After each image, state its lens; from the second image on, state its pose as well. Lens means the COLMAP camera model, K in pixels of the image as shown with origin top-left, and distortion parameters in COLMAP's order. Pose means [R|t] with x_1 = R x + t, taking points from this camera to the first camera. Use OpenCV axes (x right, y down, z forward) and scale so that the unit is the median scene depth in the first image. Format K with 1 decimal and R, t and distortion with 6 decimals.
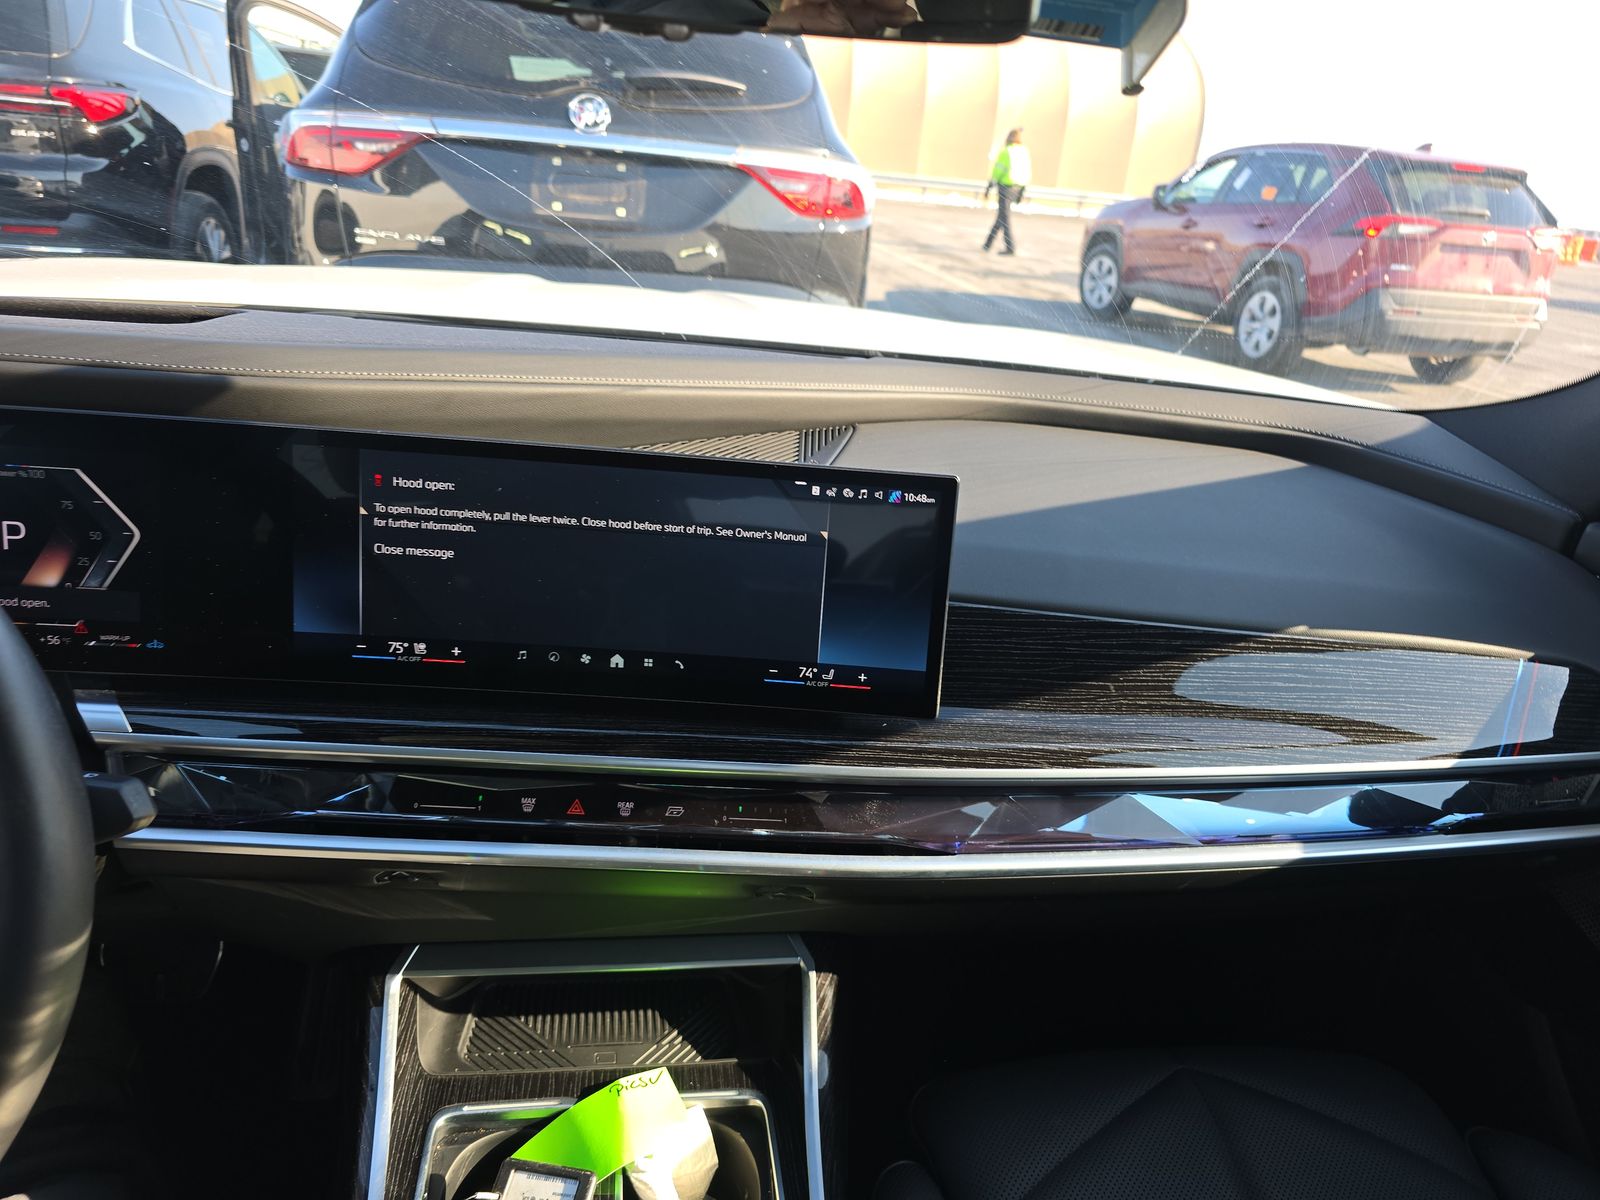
lens RADIAL K [[1209.9, 0, 796.4], [0, 1209.9, 591.2], [0, 0, 1]] dist [0.050565, -0.025799]
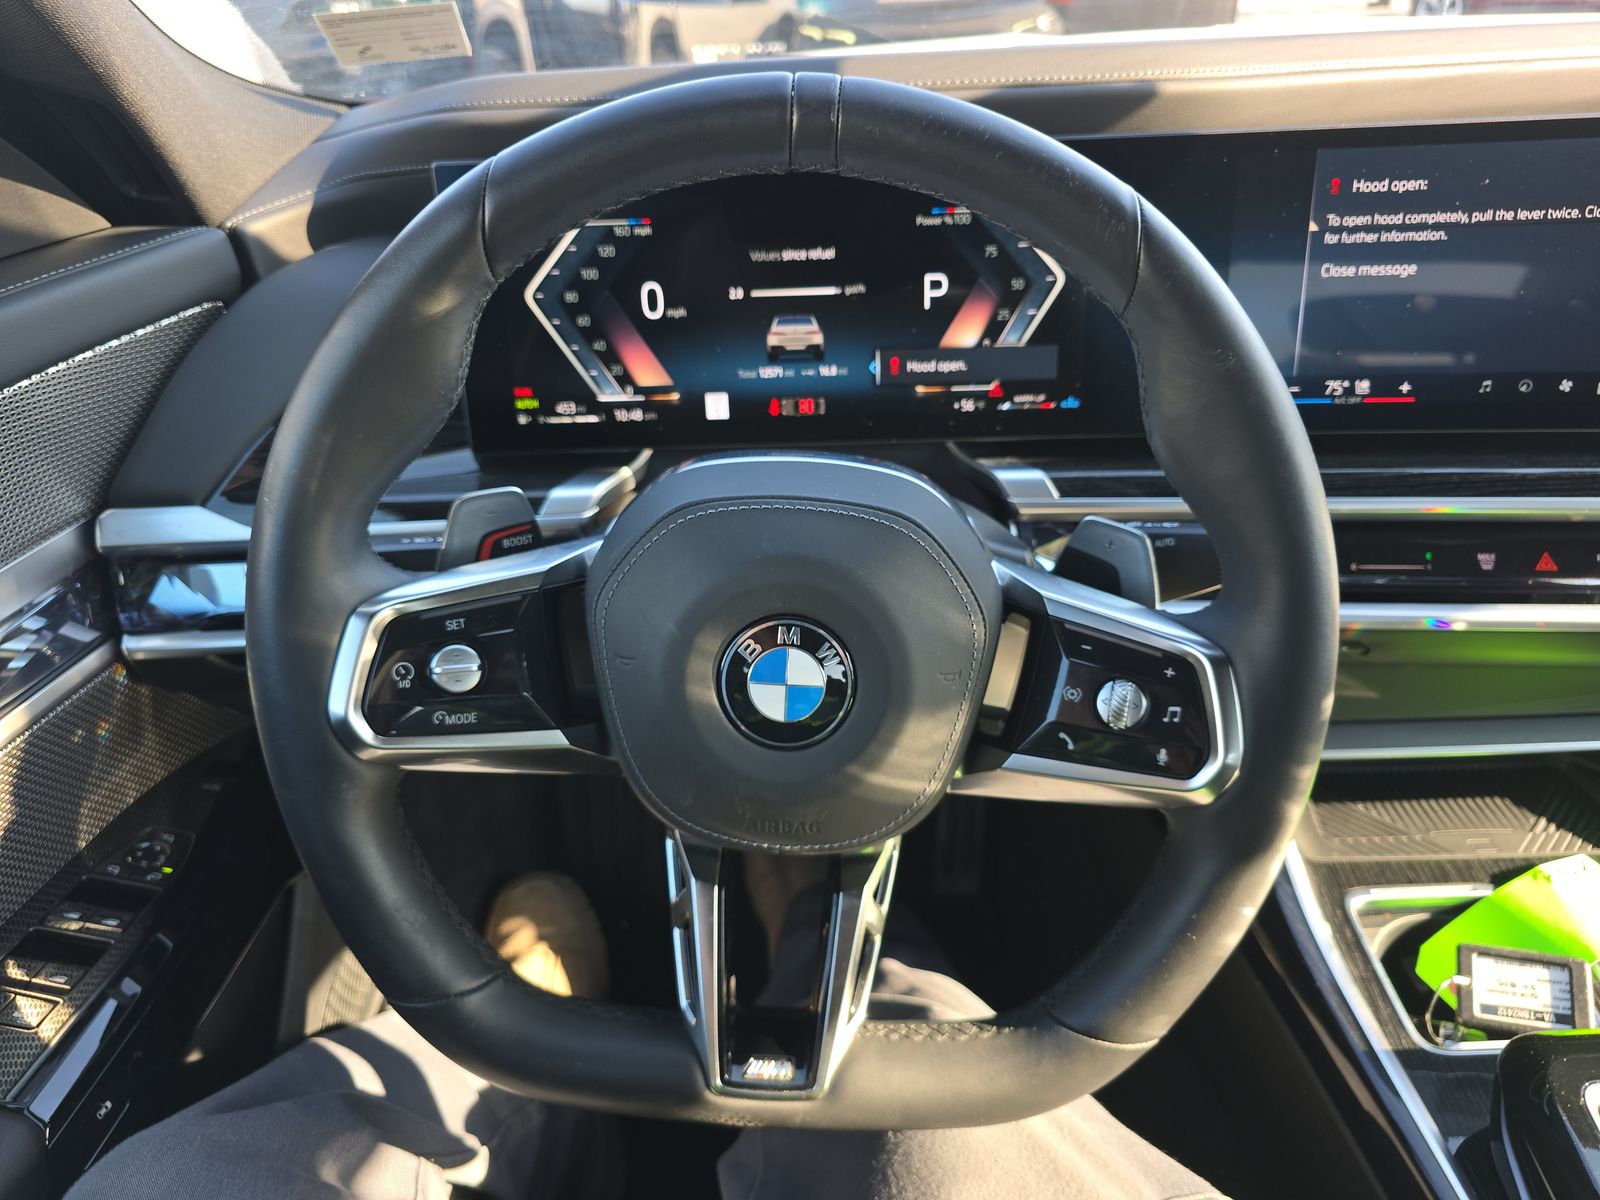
lens RADIAL K [[1209.9, 0, 803.5], [0, 1209.9, 606.4], [0, 0, 1]] dist [0.050565, -0.025799]
pose [[0.980087, -0.041469, -0.194188, -0.549447], [0.068596, 0.988452, 0.135122, 0.057524], [0.186342, -0.145752, 0.971614, 0.052744]]
